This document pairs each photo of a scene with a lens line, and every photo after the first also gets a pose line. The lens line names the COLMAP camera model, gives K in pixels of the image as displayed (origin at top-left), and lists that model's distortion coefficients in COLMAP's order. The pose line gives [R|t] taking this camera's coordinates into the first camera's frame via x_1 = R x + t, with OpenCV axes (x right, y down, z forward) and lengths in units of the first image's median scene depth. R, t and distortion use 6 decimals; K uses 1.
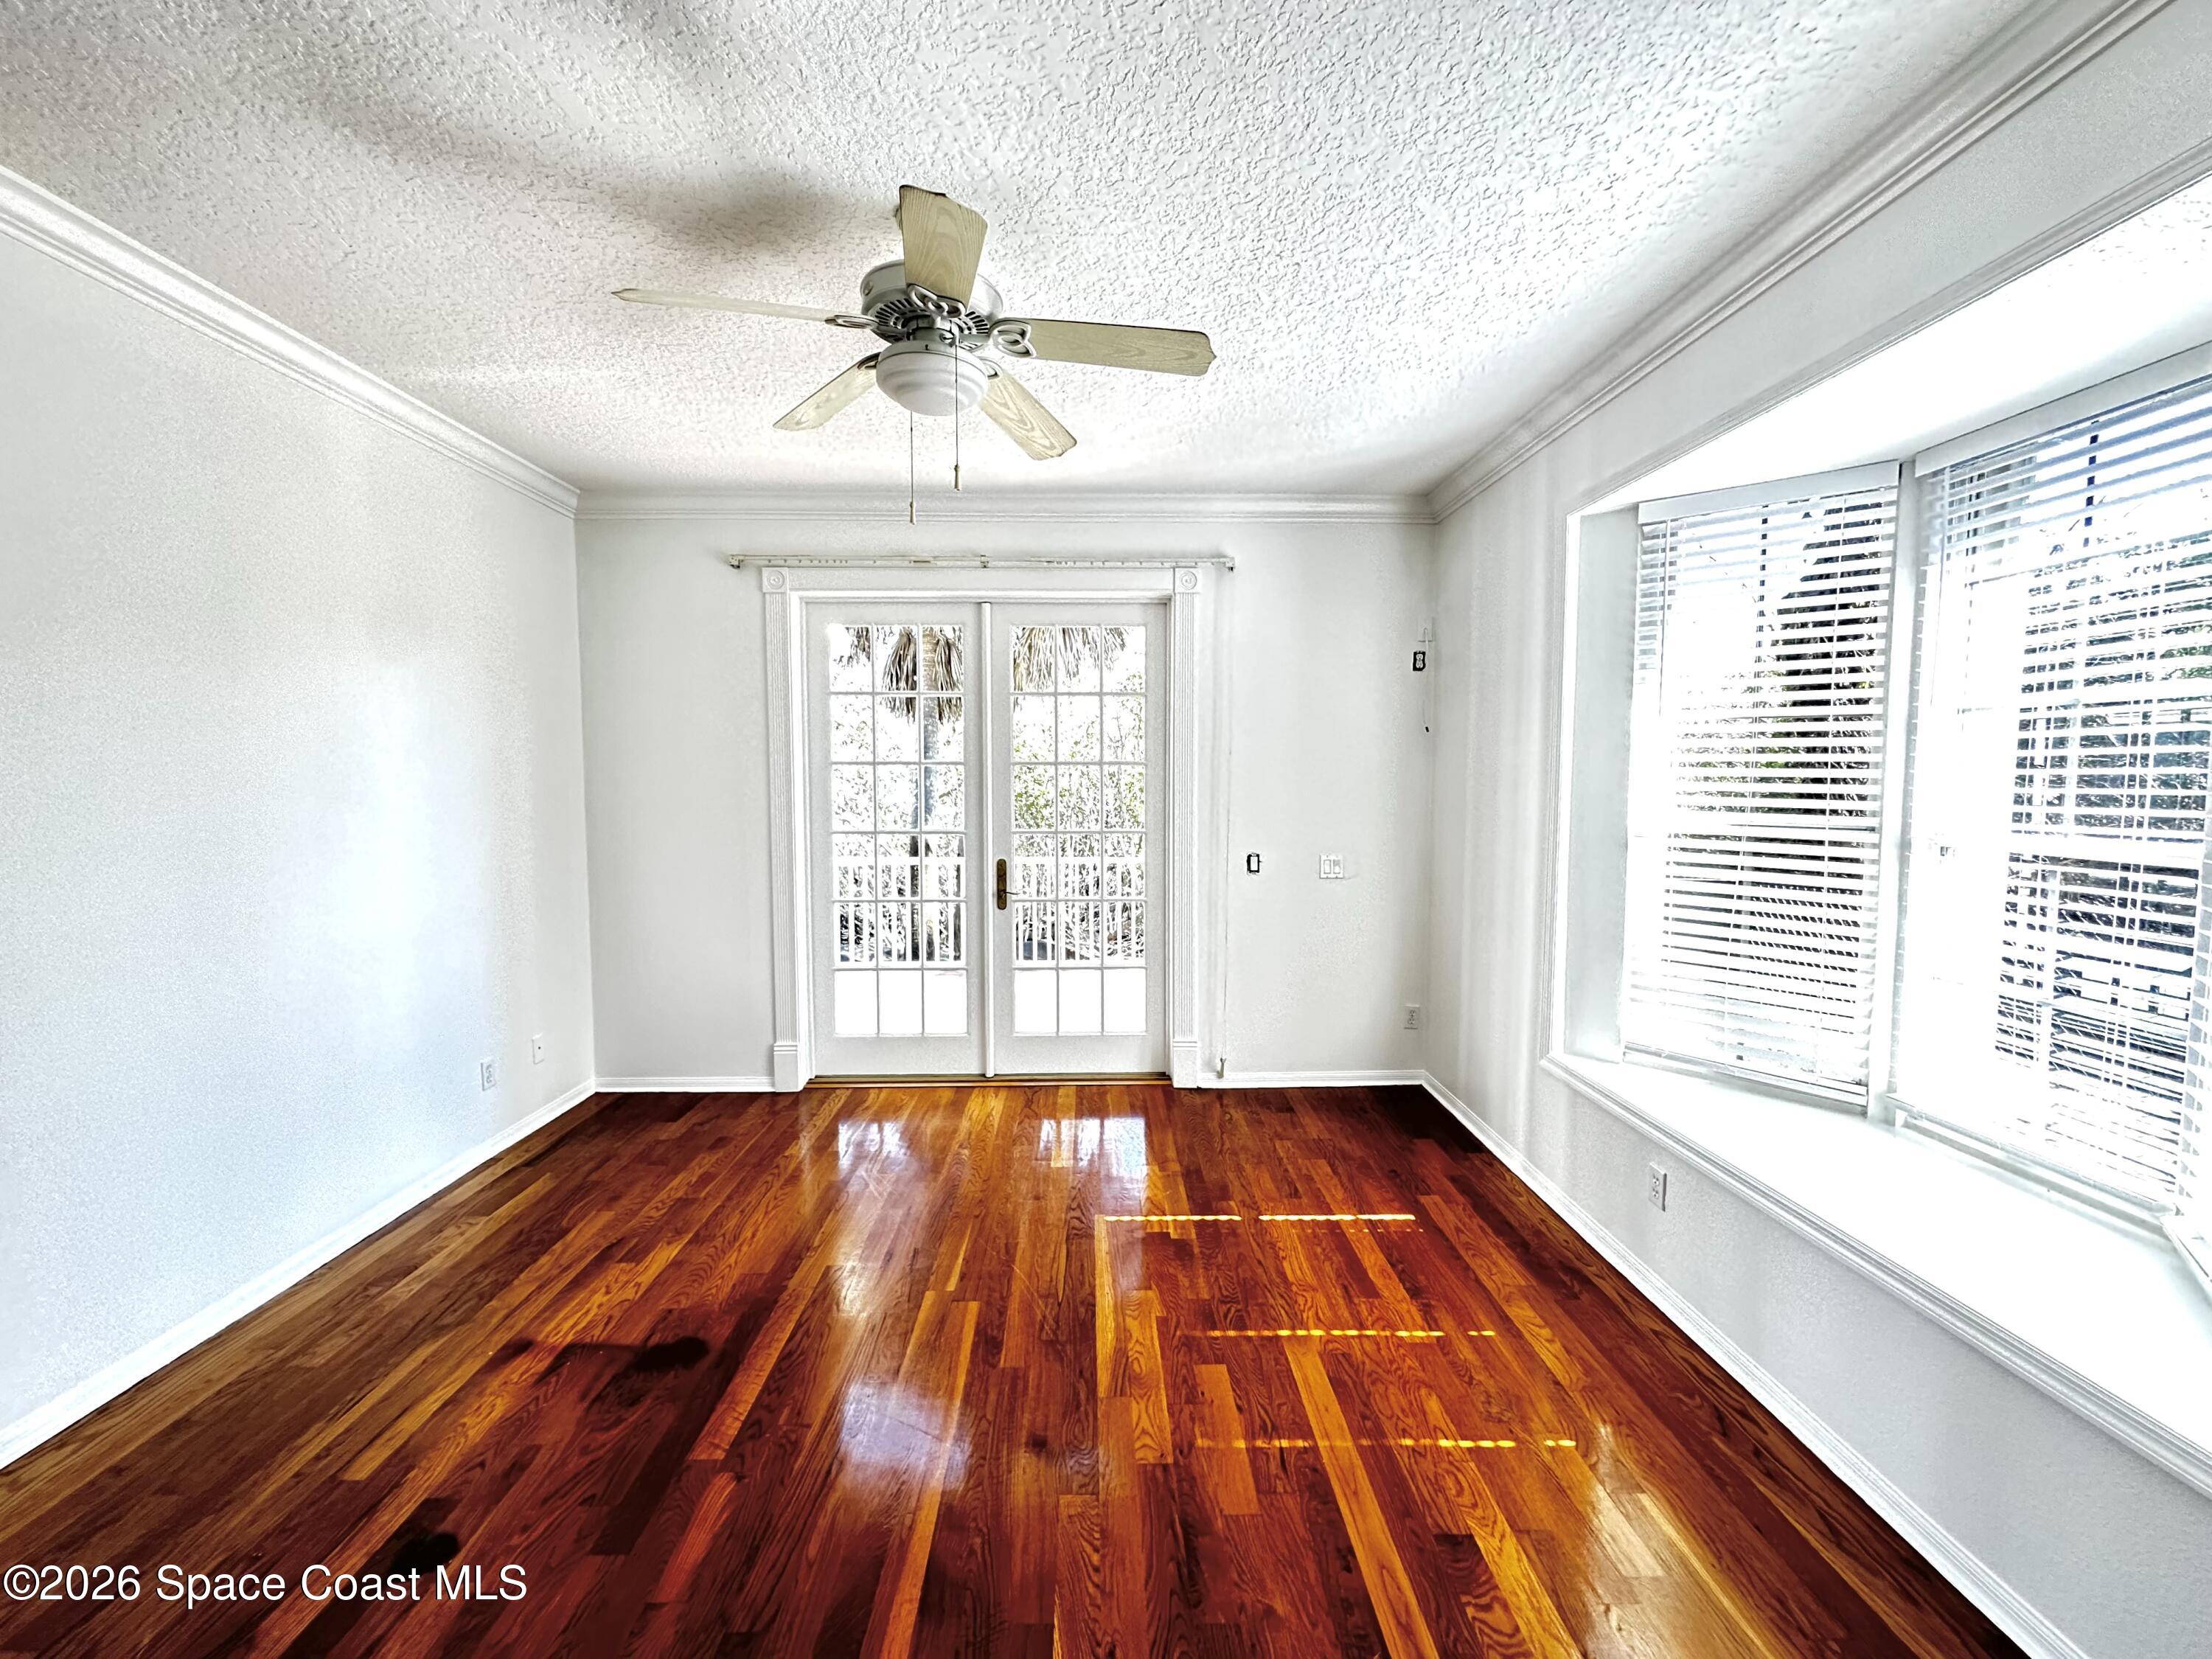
lens RADIAL K [[889.9, 0, 1098.3], [0, 889.9, 825.4], [0, 0, 1]] dist [0.000588, -0.000009]
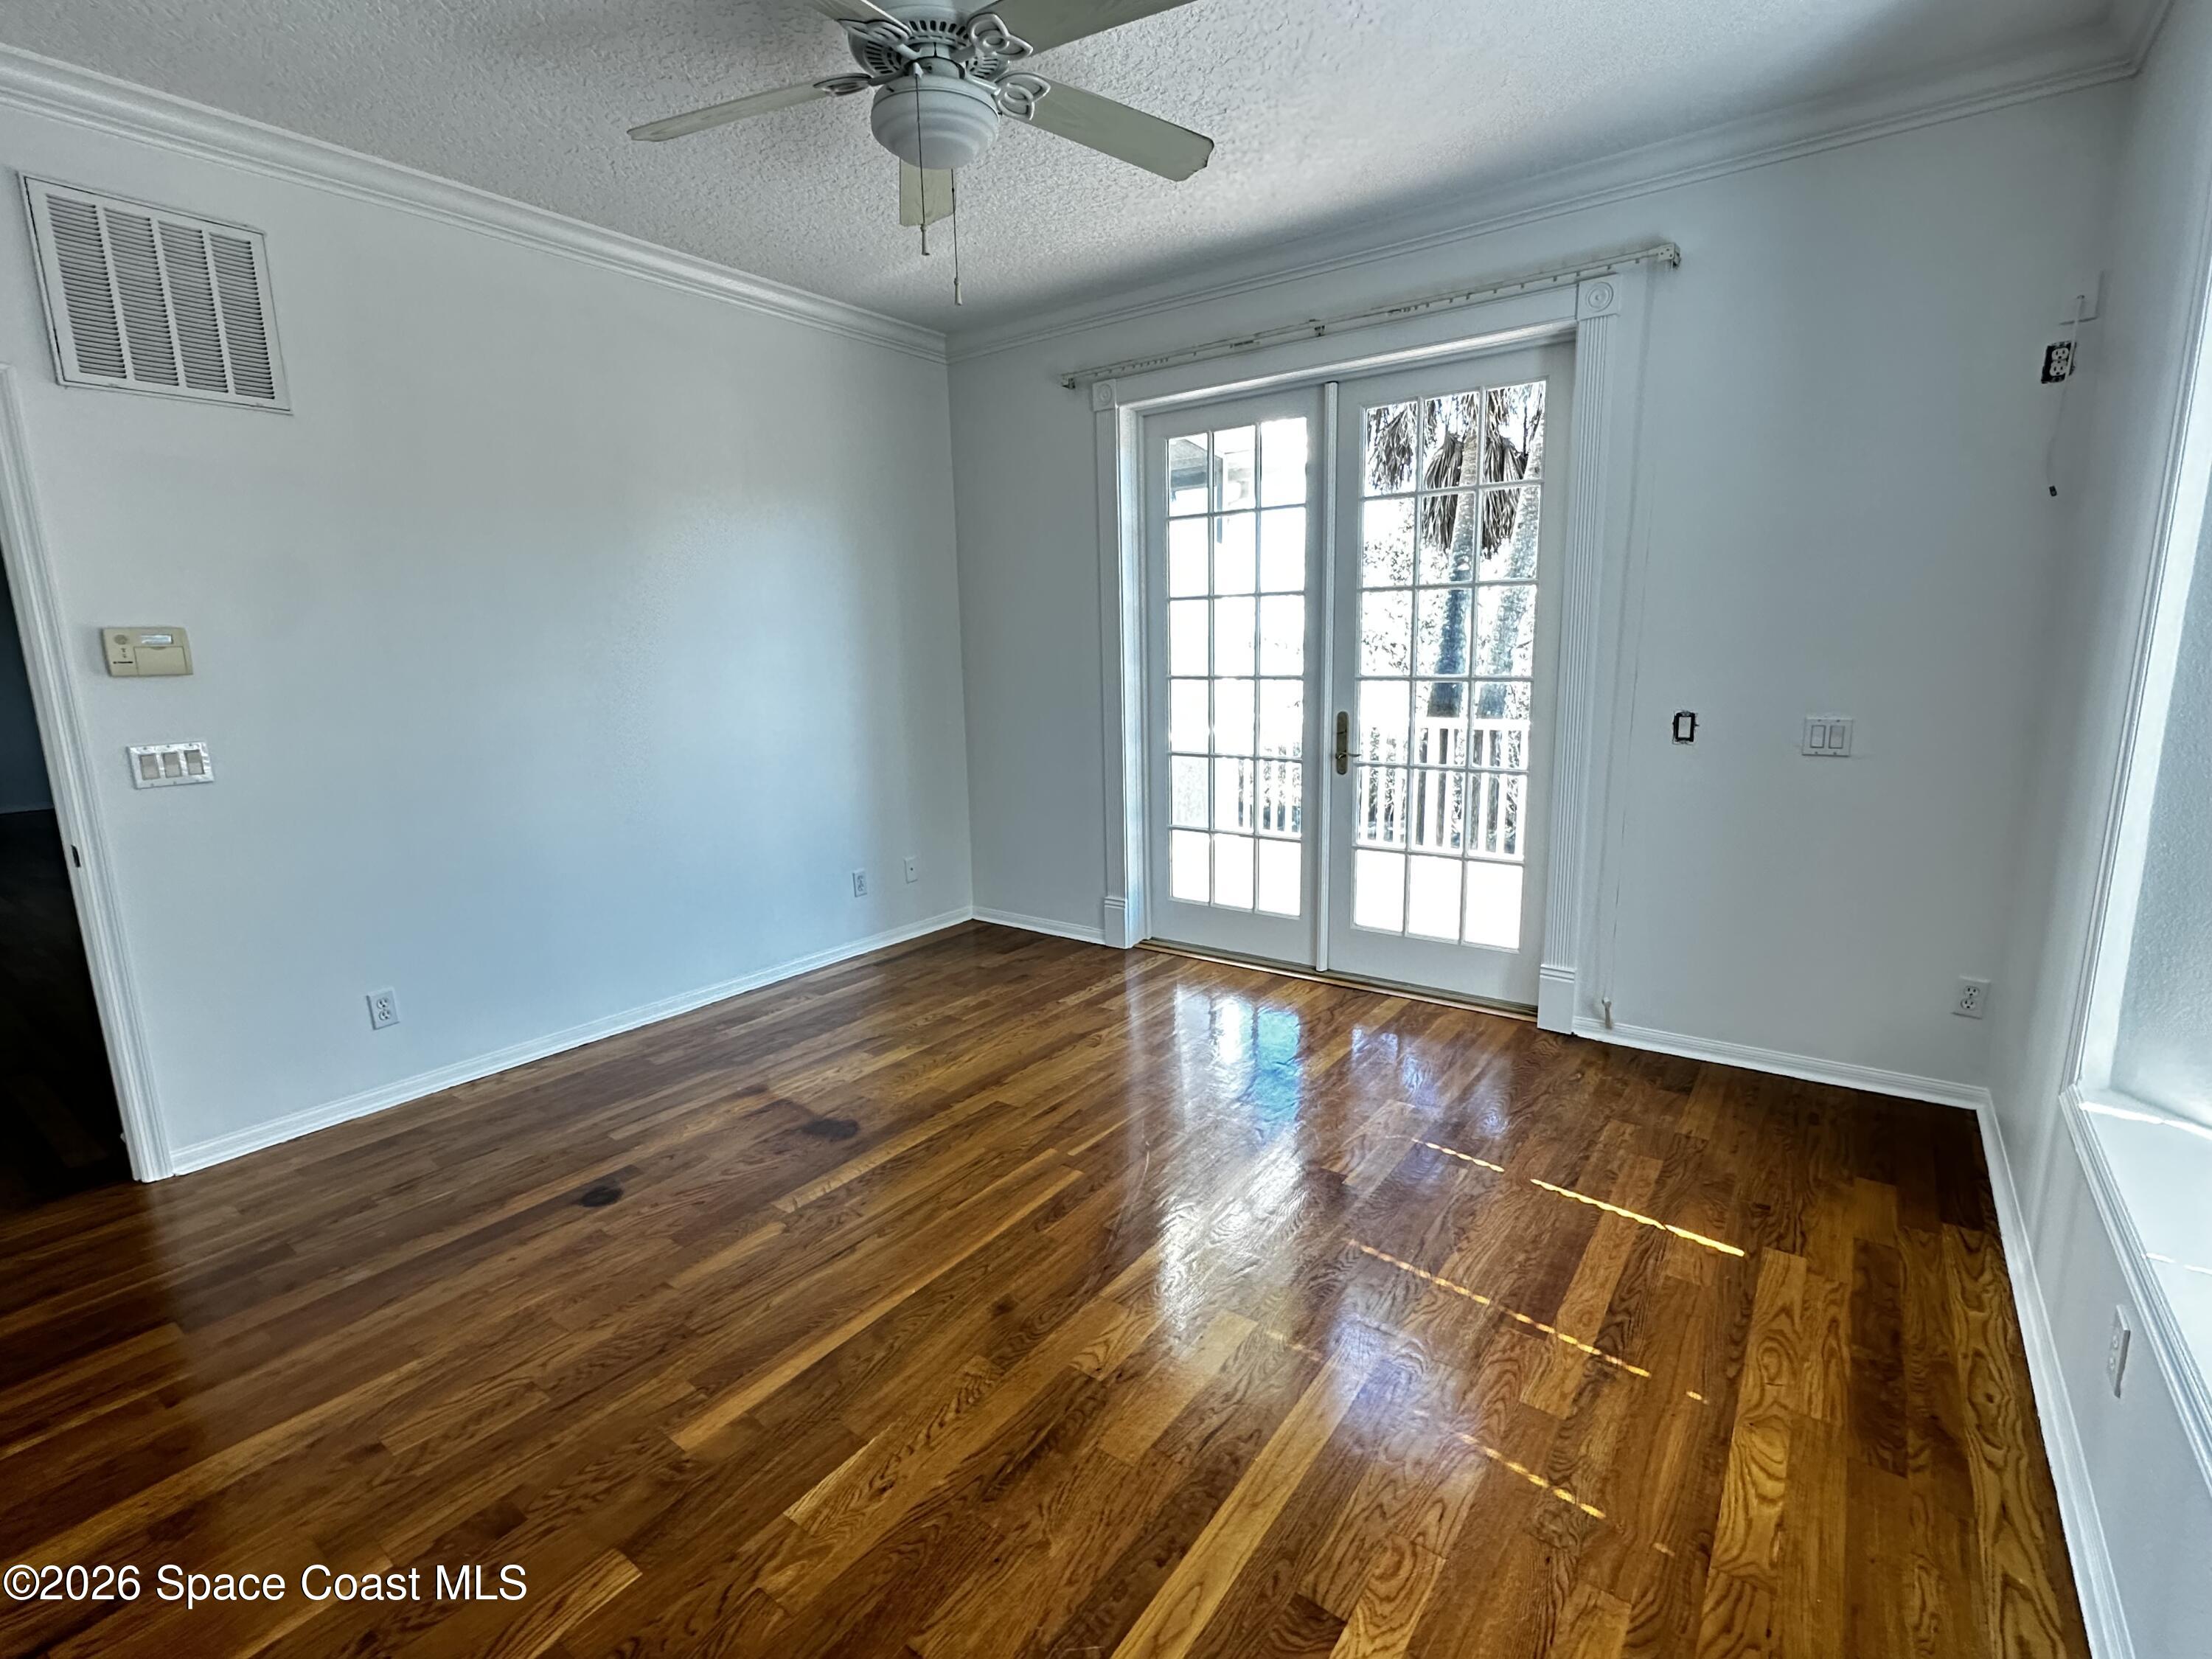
lens RADIAL K [[1029.4, 0, 1098.1], [0, 1029.4, 834.0], [0, 0, 1]] dist [-0.002890, 0.000422]
pose [[0.791272, 0.097528, -0.603636, 0.310559], [-0.012492, 0.989570, 0.143508, 0.017016], [0.611337, -0.106014, 0.784238, 0.124716]]
